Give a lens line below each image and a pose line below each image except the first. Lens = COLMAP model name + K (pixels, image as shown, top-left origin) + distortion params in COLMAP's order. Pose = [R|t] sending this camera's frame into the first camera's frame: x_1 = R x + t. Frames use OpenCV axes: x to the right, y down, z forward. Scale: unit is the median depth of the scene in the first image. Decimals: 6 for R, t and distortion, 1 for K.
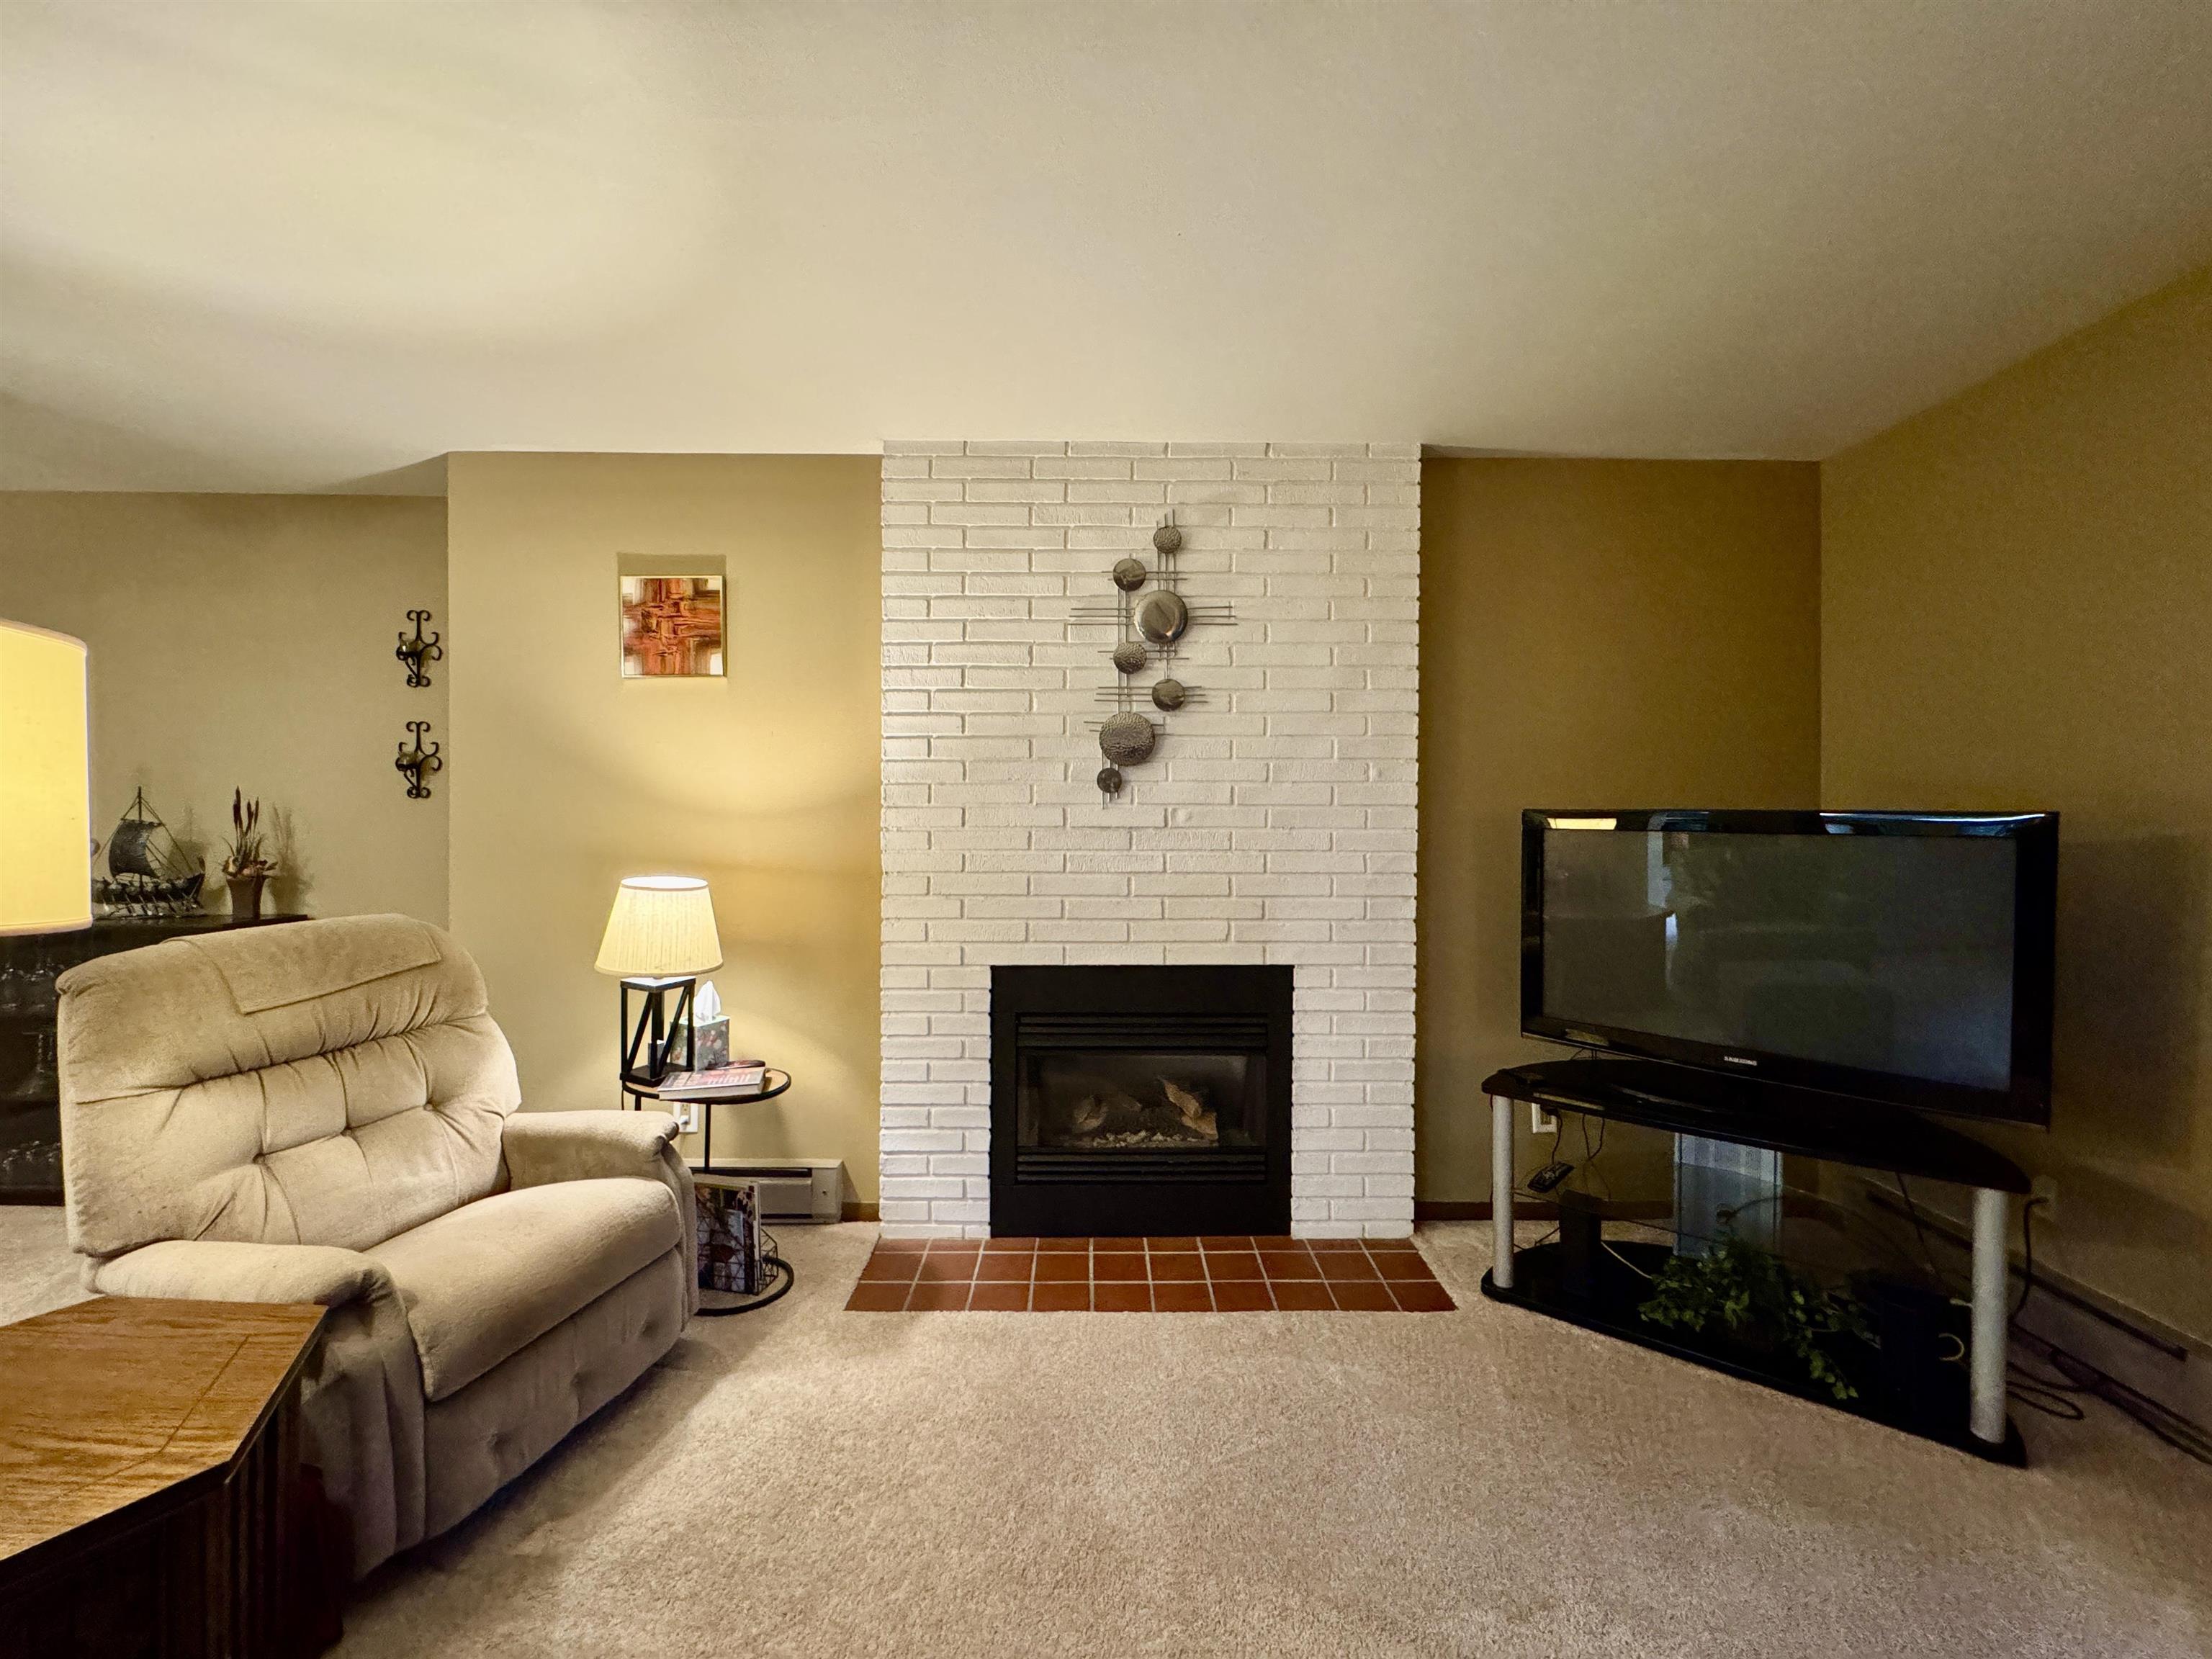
lens RADIAL K [[880.7, 0, 1097.4], [0, 880.7, 831.4], [0, 0, 1]] dist [-0.003703, 0.000639]
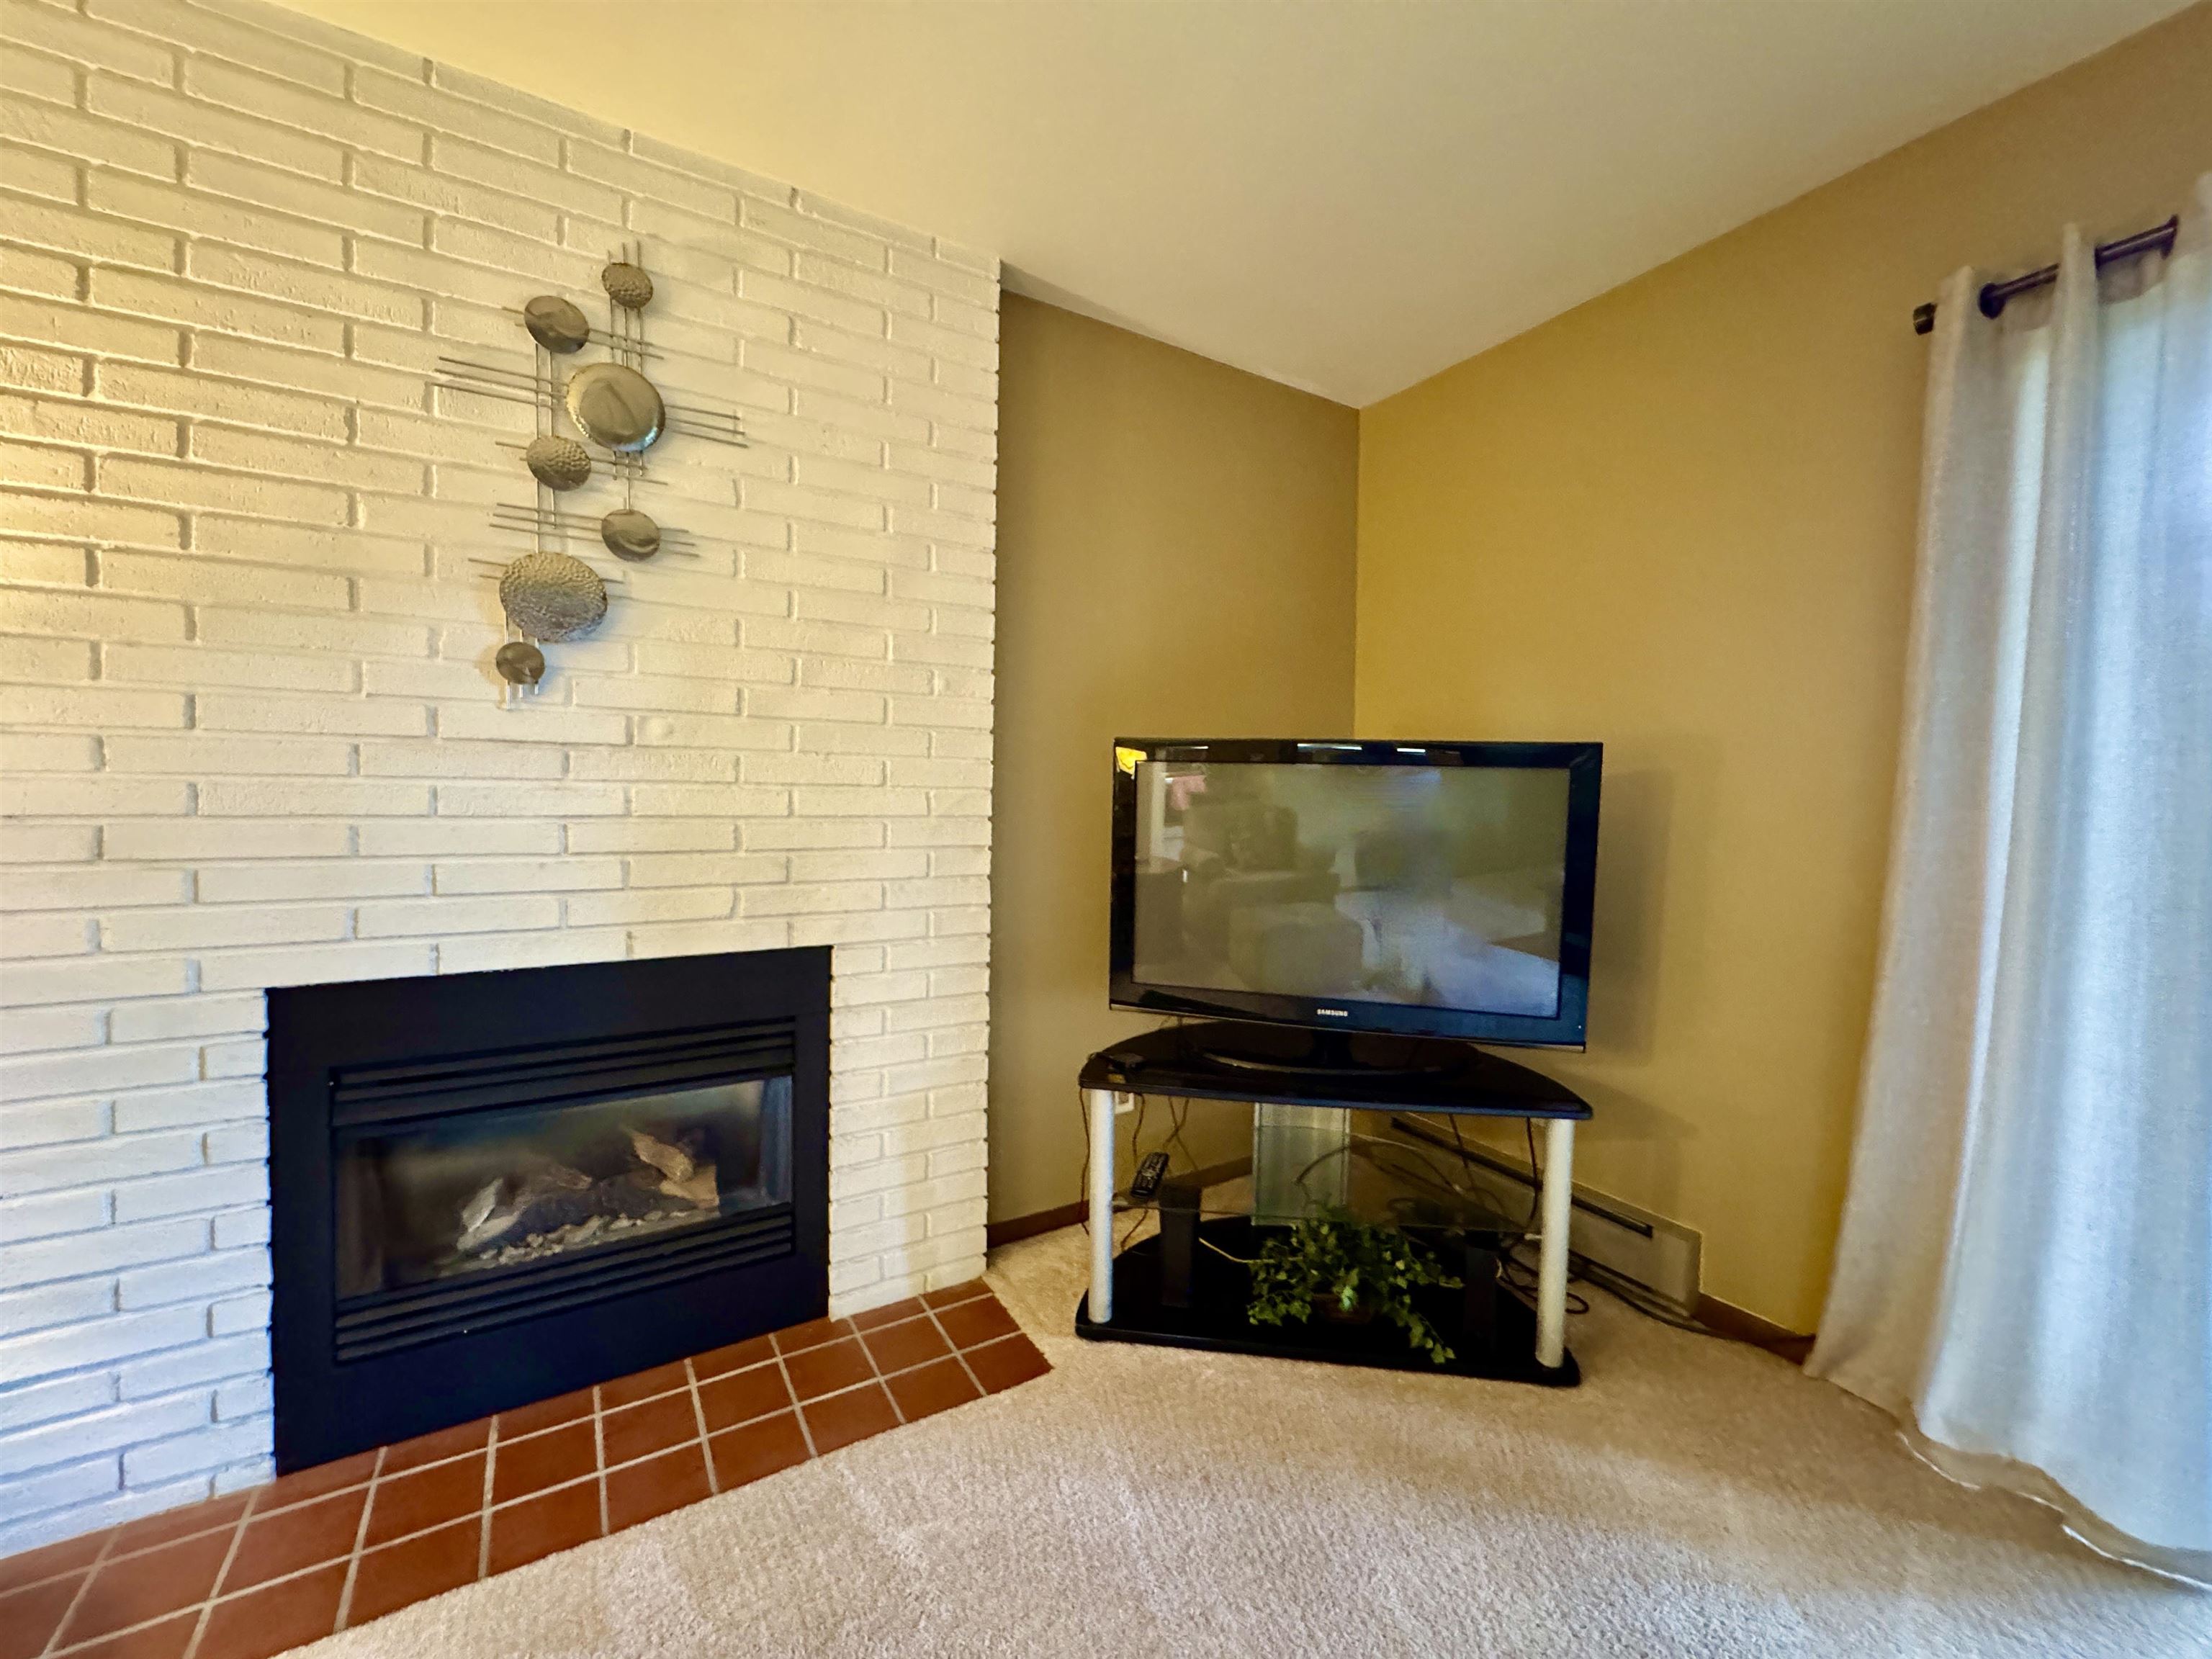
lens RADIAL K [[880.7, 0, 1105.9], [0, 880.7, 828.5], [0, 0, 1]] dist [-0.003703, 0.000639]
pose [[0.852517, -0.008177, 0.522635, 0.039561], [-0.007064, 0.999606, 0.027163, 0.036232], [-0.522651, -0.026849, 0.852124, 0.278782]]
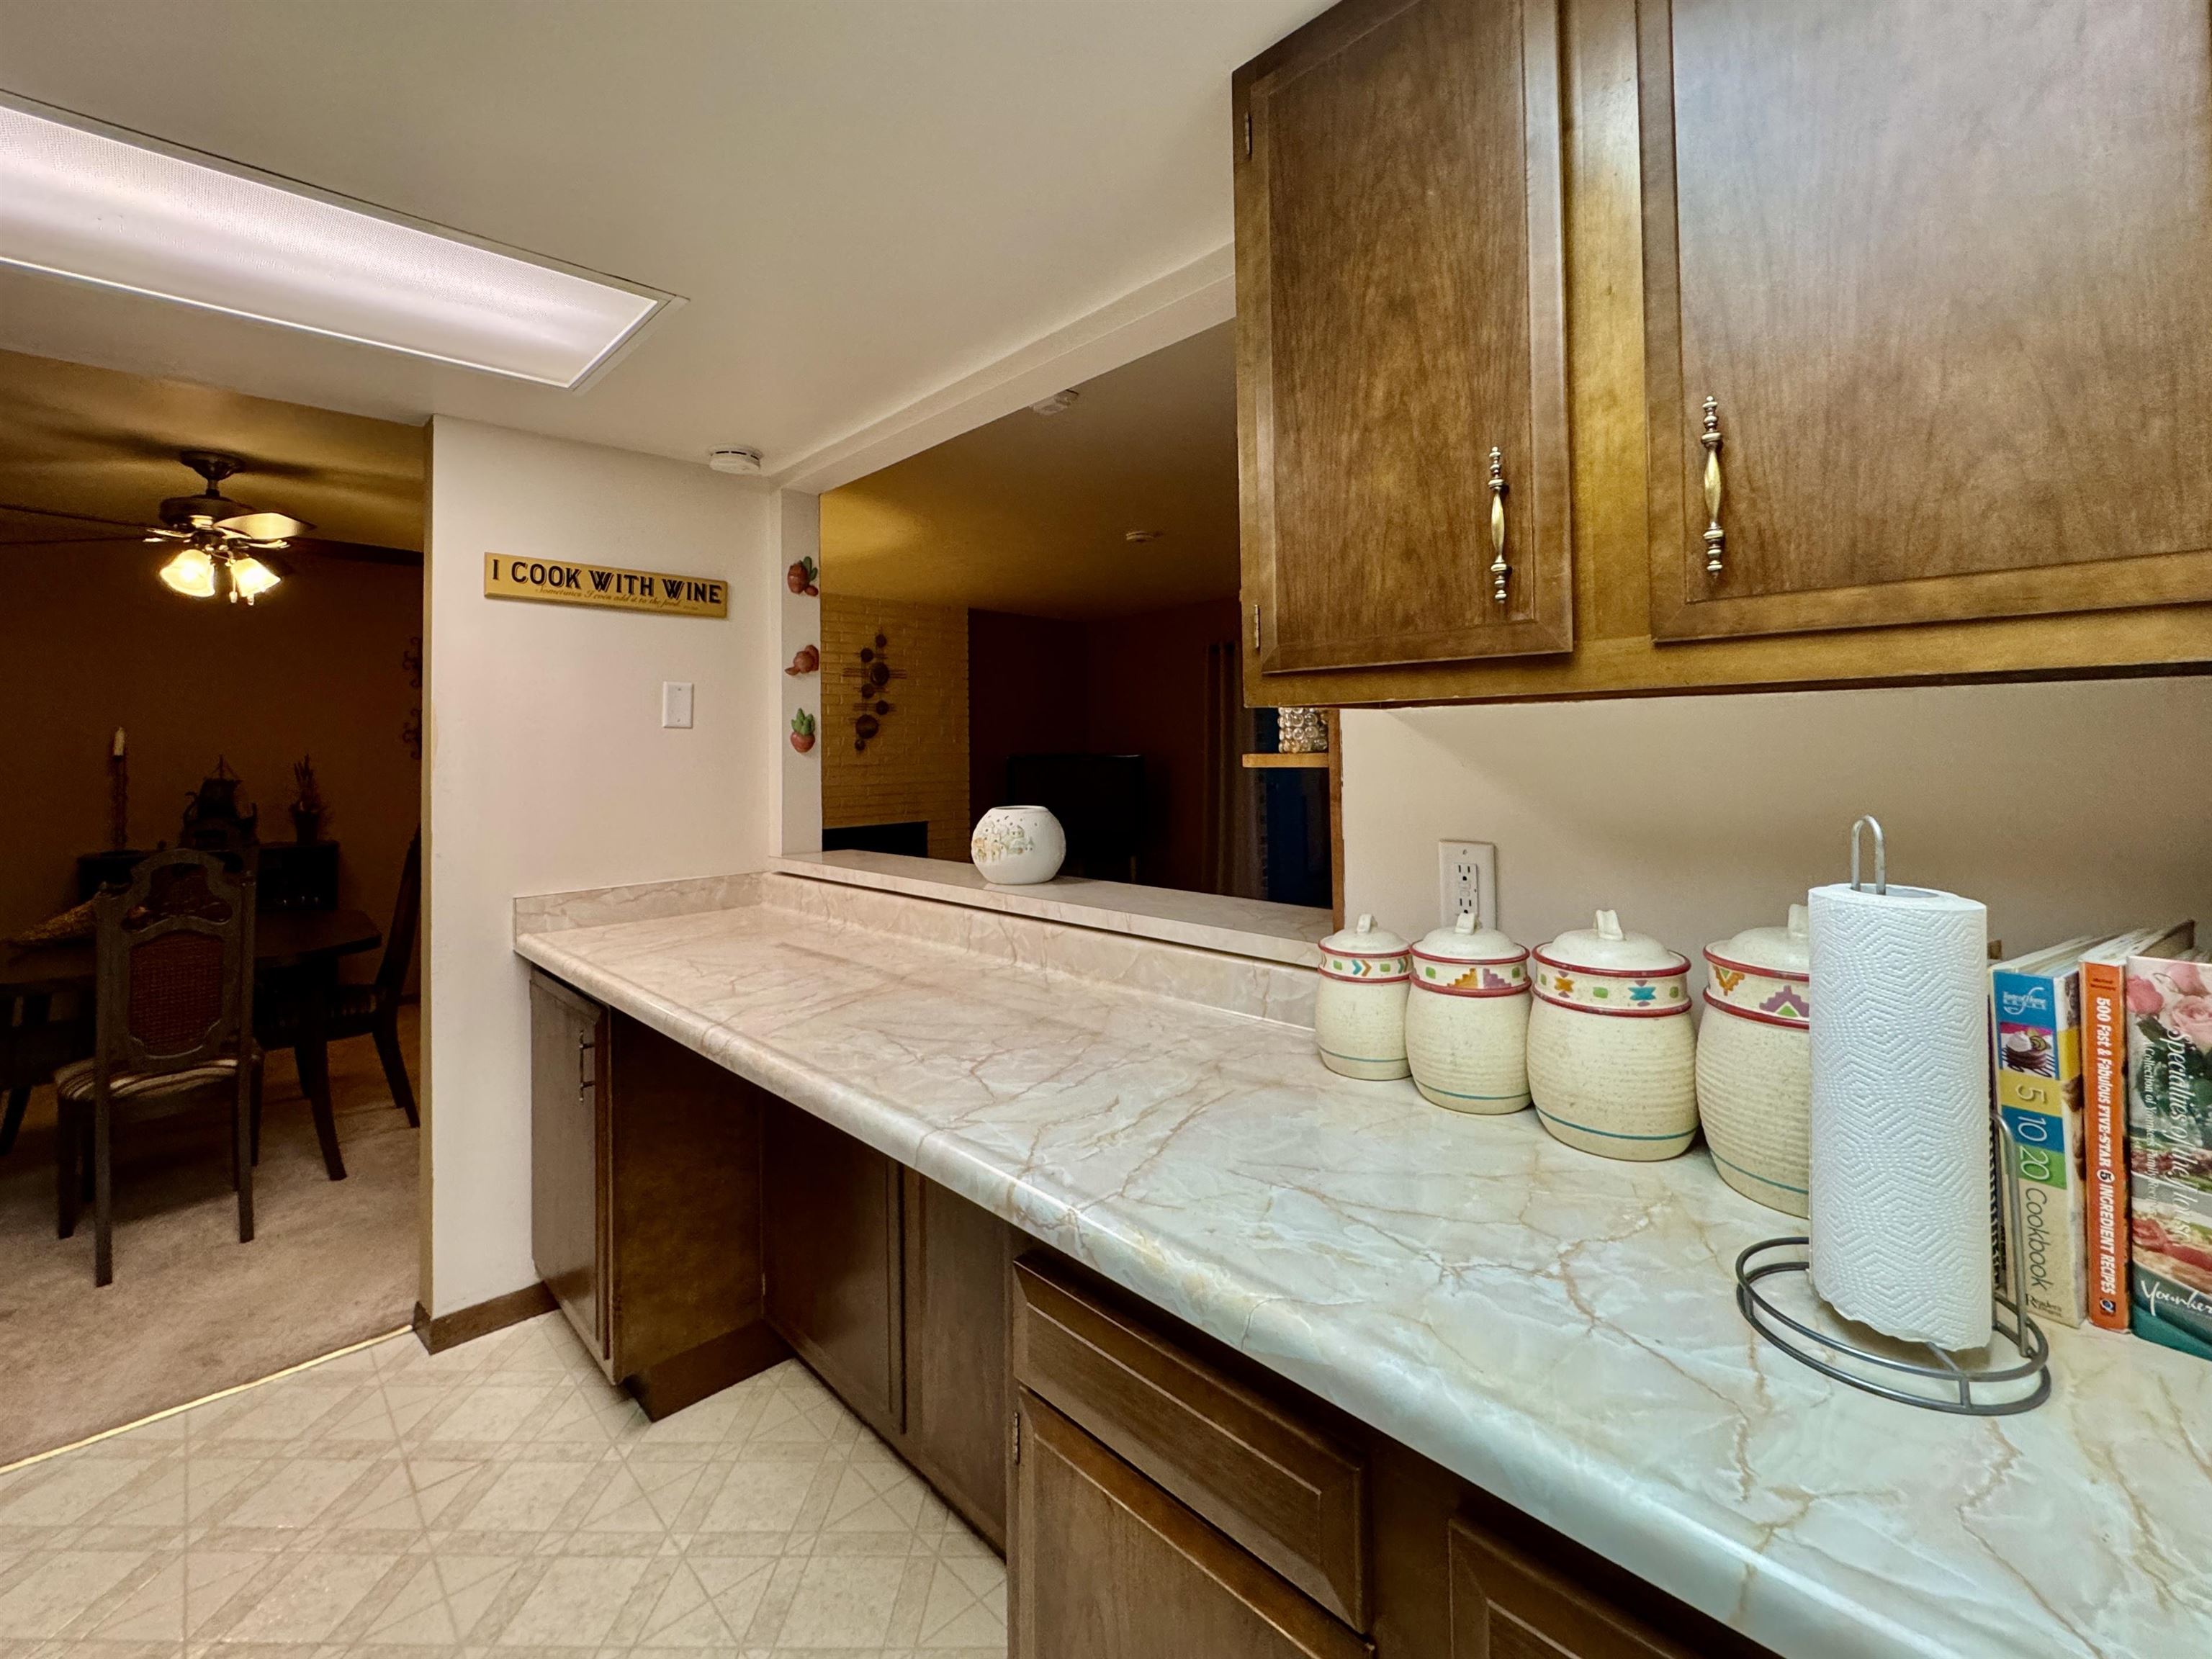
lens RADIAL K [[971.9, 0, 1108.1], [0, 971.9, 827.1], [0, 0, 1]] dist [-0.003439, 0.000957]
pose [[0.724587, -0.054249, 0.687045, -1.269663], [0.013350, 0.997815, 0.064707, 0.002393], [-0.689054, -0.037714, 0.723728, -1.282368]]
